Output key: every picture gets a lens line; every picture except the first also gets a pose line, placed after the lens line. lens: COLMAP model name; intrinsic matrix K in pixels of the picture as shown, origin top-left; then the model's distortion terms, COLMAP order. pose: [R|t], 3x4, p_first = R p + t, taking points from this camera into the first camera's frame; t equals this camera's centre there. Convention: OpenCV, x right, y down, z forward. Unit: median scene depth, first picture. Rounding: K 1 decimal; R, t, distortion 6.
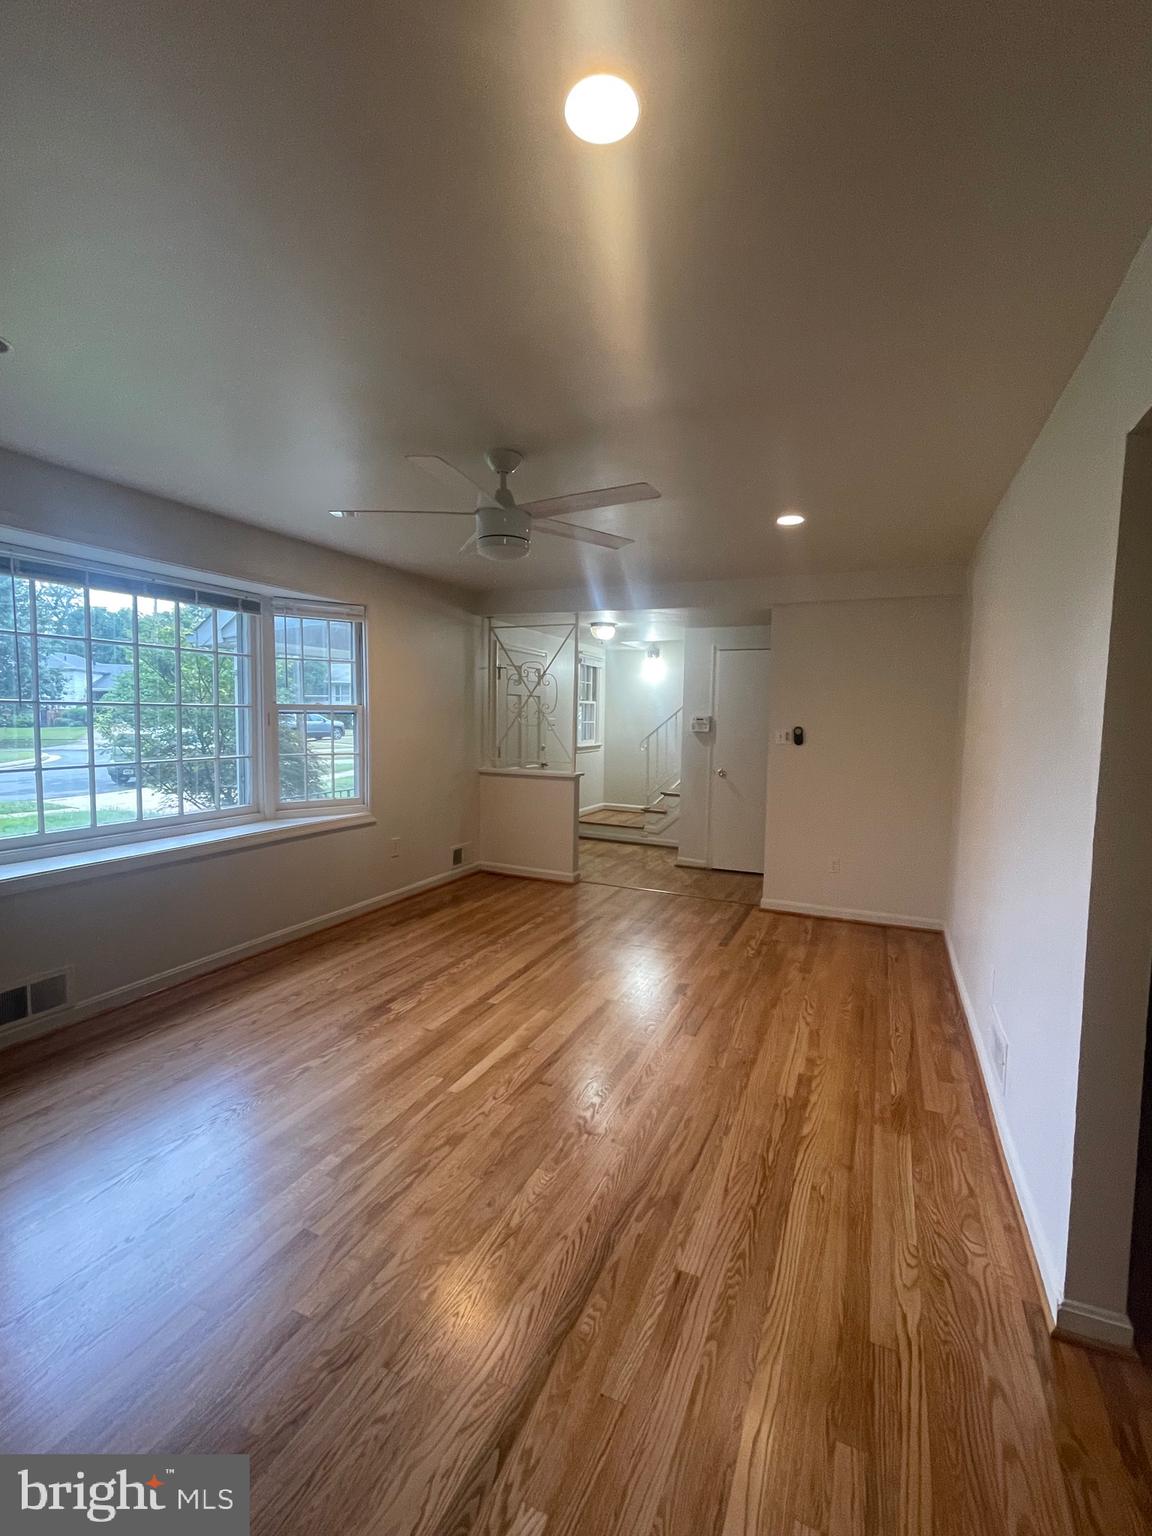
lens RADIAL K [[676.9, 0, 576.5], [0, 676.9, 768.4], [0, 0, 1]] dist [-0.003246, 0.000421]
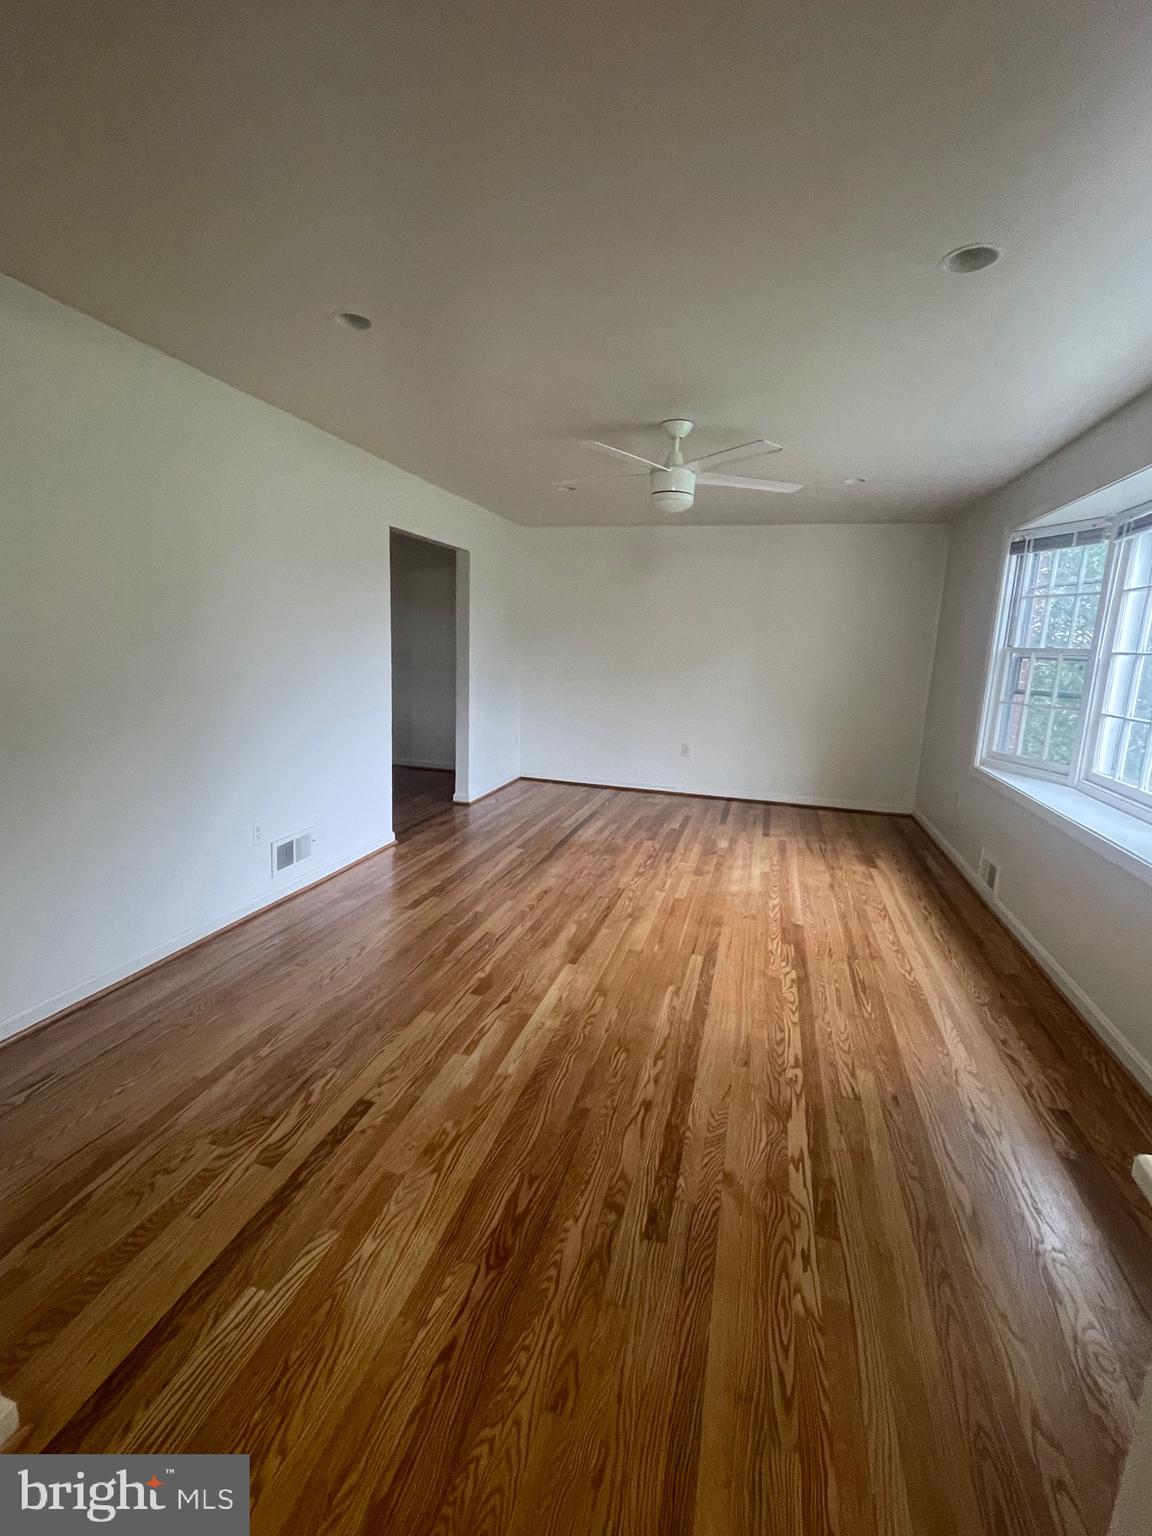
lens RADIAL K [[676.9, 0, 576.5], [0, 676.9, 768.4], [0, 0, 1]] dist [-0.003246, 0.000421]
pose [[-0.987661, -0.029745, -0.153758, 0.170565], [-0.069636, 0.962810, 0.261051, -0.118197], [0.140275, 0.268537, -0.953001, 1.621108]]
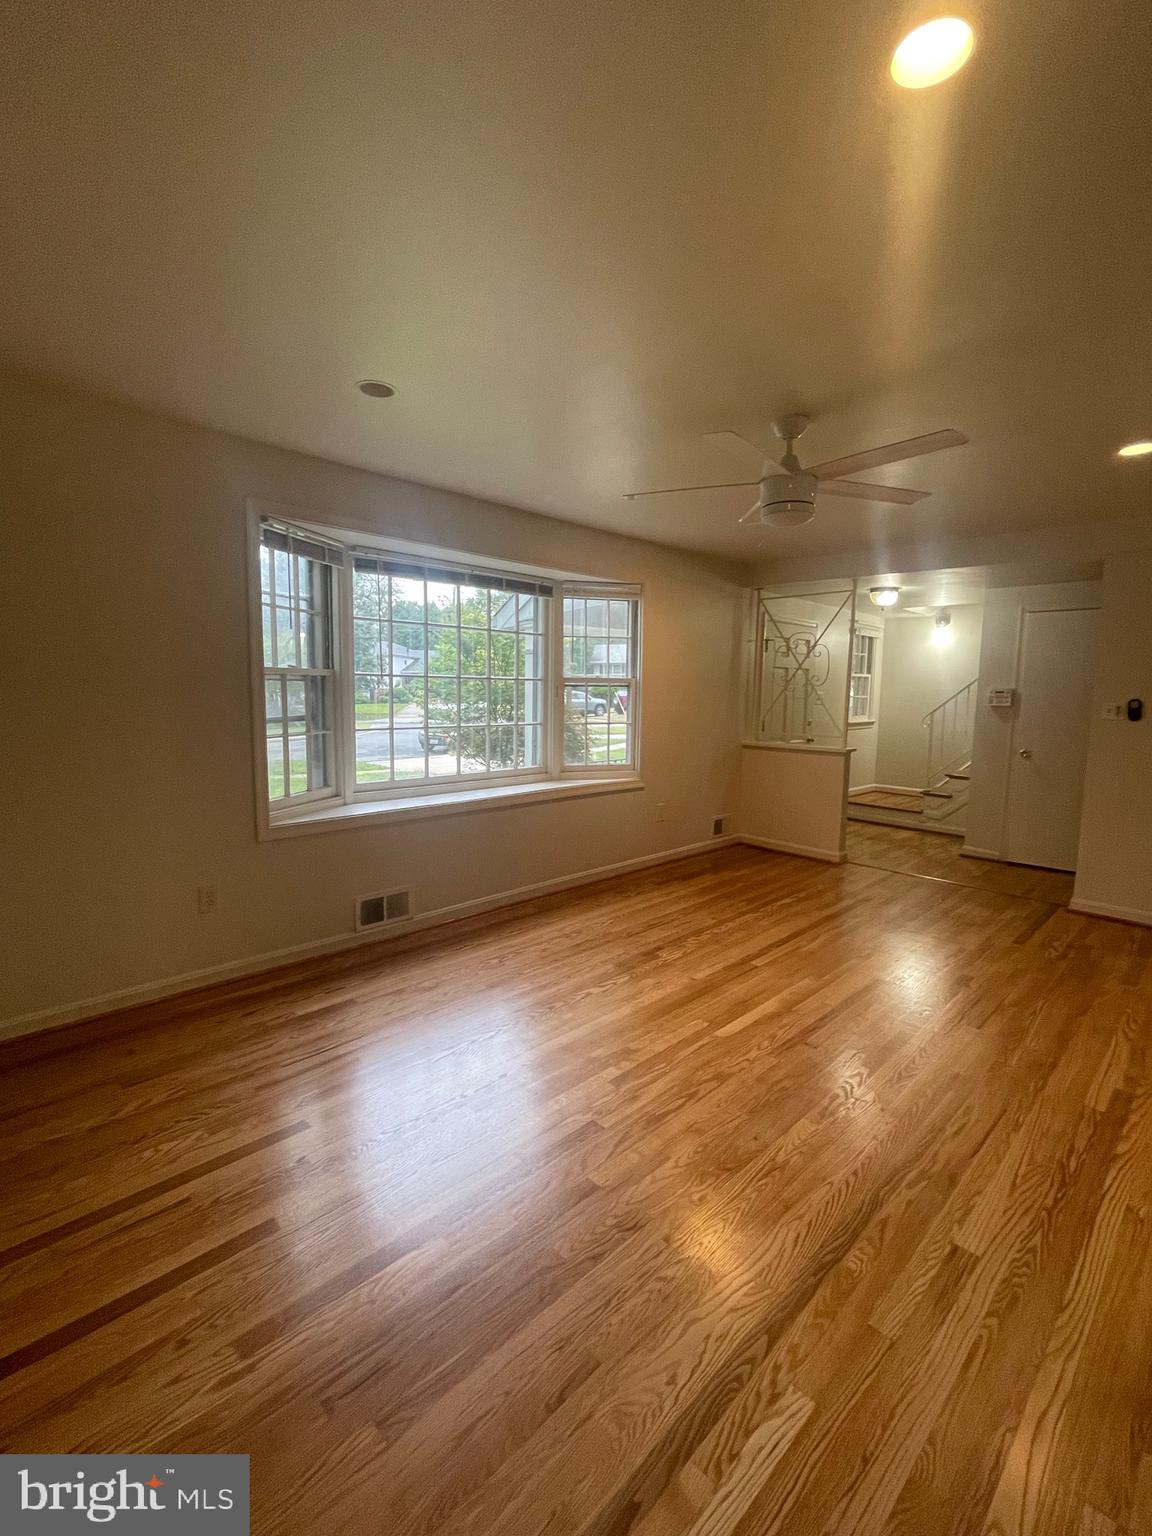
lens RADIAL K [[676.9, 0, 576.5], [0, 676.9, 768.4], [0, 0, 1]] dist [-0.003246, 0.000421]
pose [[0.931474, 0.038143, -0.361802, -0.014934], [-0.026791, 0.998980, 0.036341, 0.017010], [0.362820, -0.024158, 0.931546, -0.043244]]
